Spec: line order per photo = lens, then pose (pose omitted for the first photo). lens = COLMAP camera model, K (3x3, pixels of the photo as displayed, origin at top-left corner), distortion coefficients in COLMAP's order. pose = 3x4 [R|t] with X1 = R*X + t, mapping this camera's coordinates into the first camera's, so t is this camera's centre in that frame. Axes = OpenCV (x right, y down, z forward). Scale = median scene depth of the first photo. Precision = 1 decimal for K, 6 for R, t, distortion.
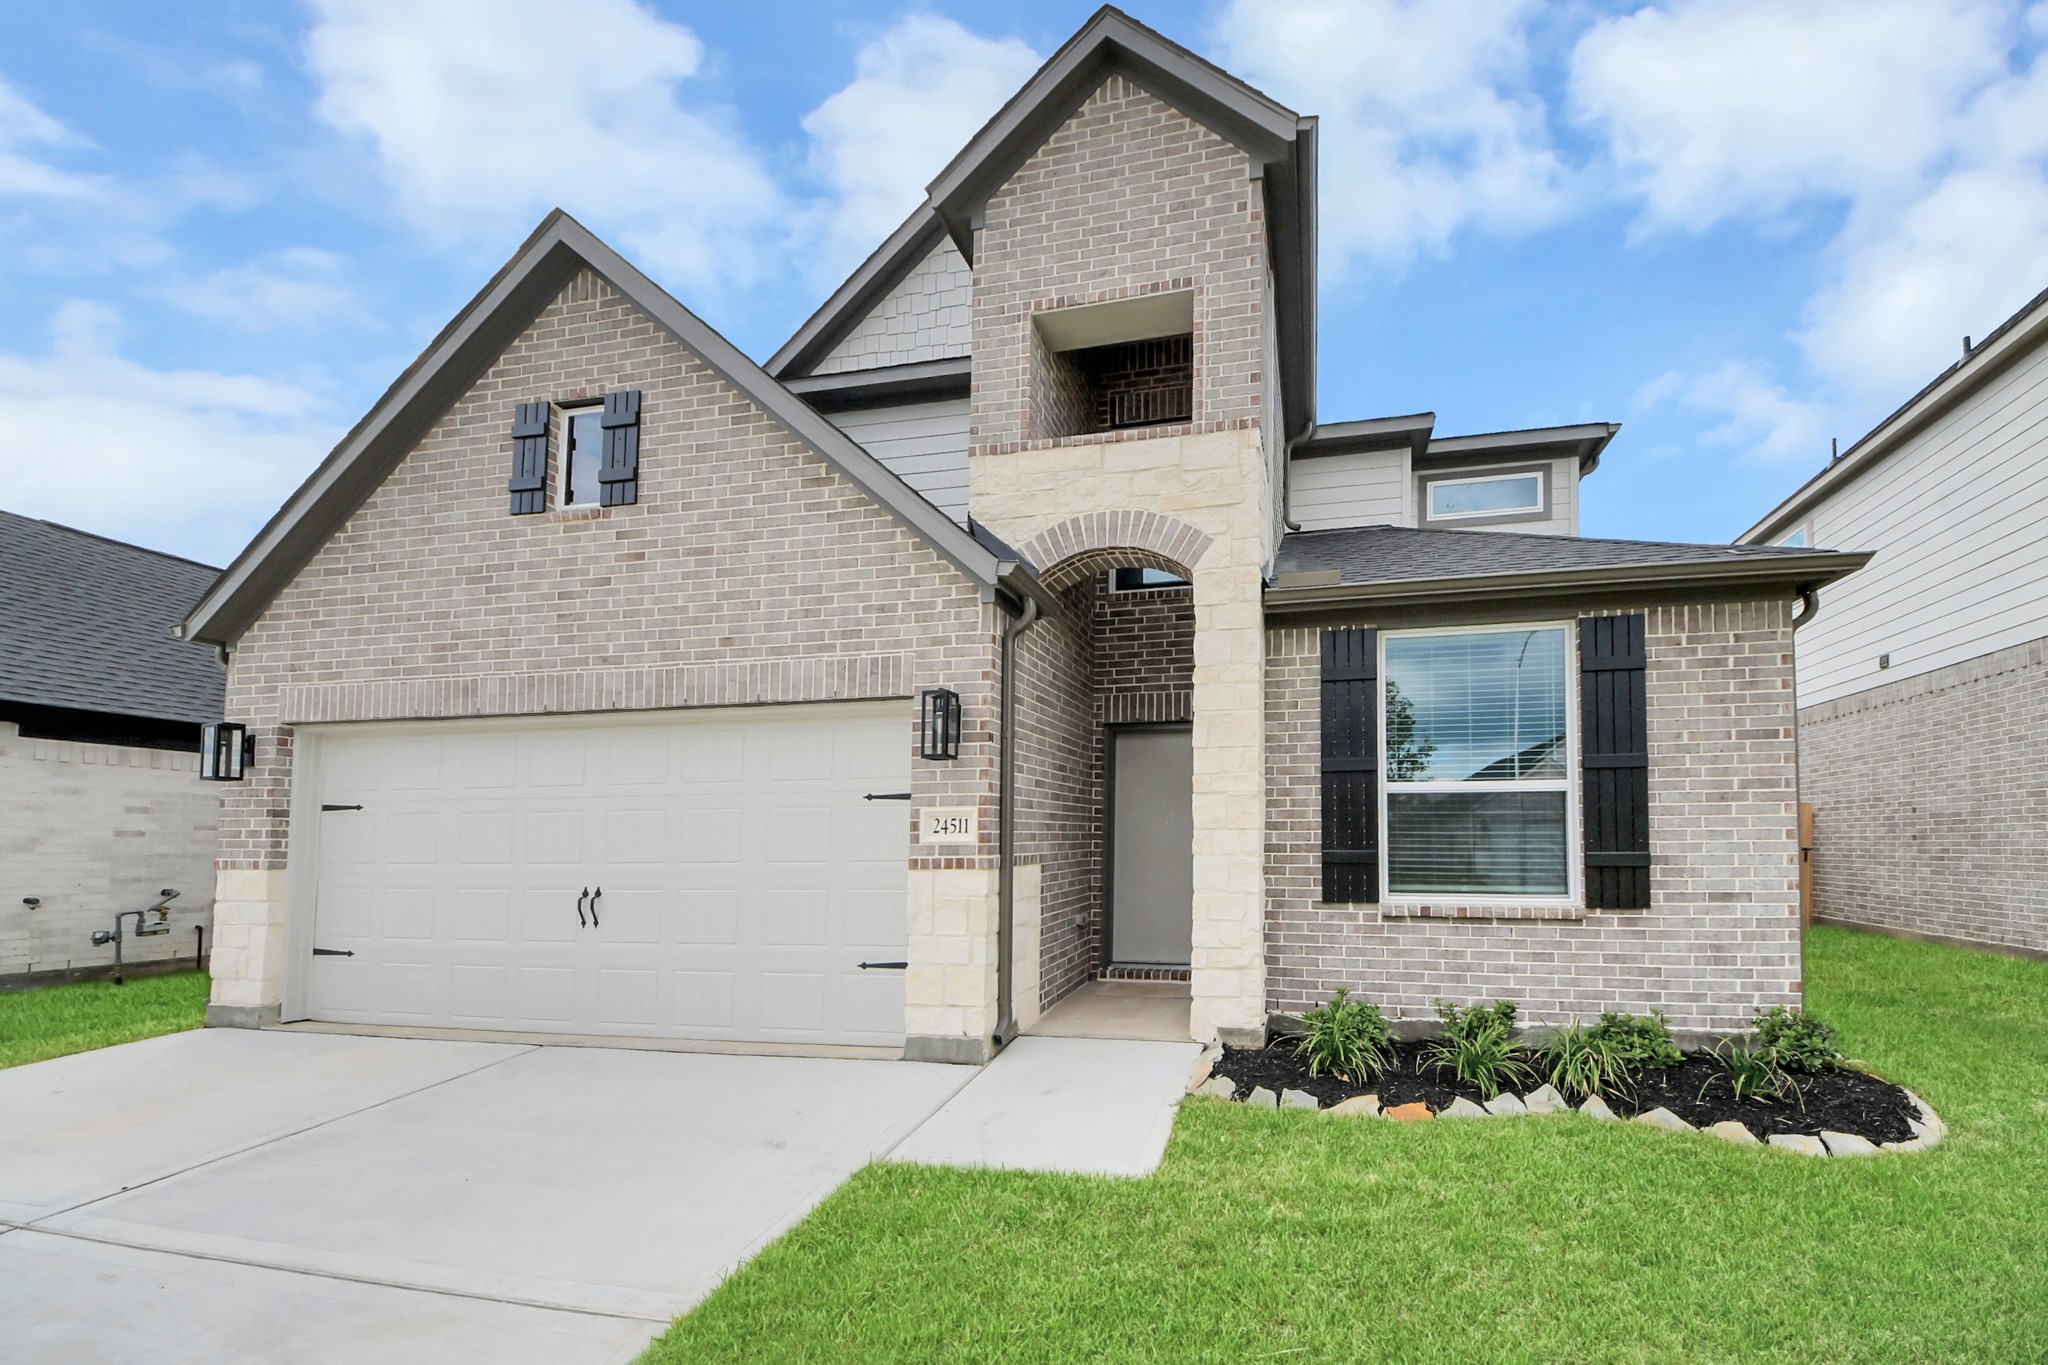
lens RADIAL K [[700.9, 0, 1080.1], [0, 700.9, 737.6], [0, 0, 1]] dist [0.027752, -0.015802]
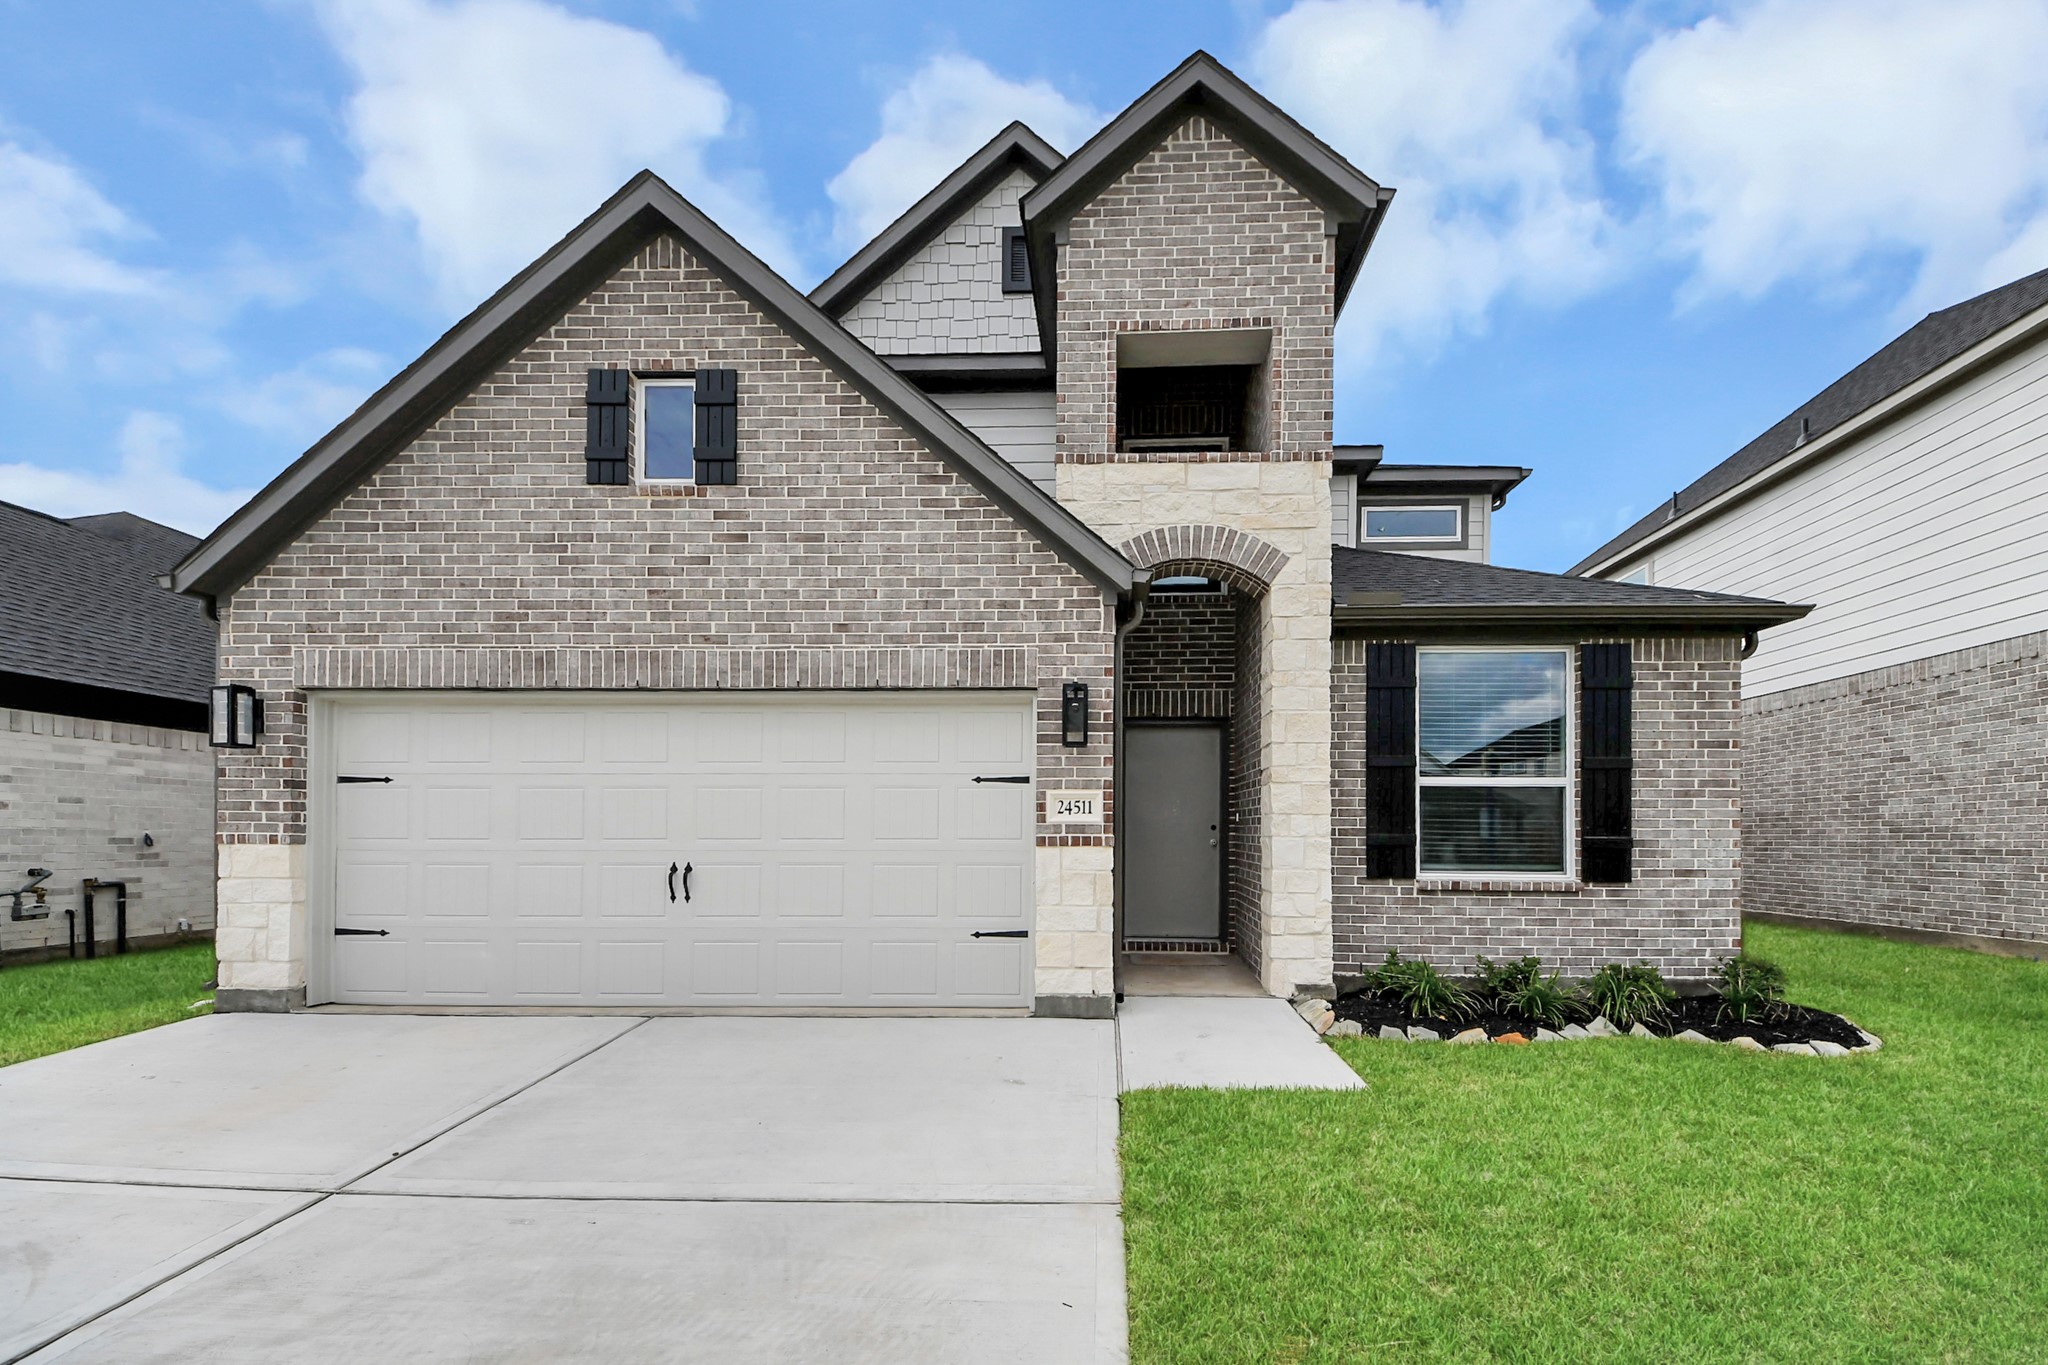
lens RADIAL K [[702.3, 0, 1024.6], [0, 702.3, 748.4], [0, 0, 1]] dist [0.028914, -0.016077]
pose [[0.989995, 0.027337, 0.138426, -0.349445], [-0.031204, 0.999179, 0.025849, 0.006298], [-0.137606, -0.029910, 0.990035, -0.065243]]
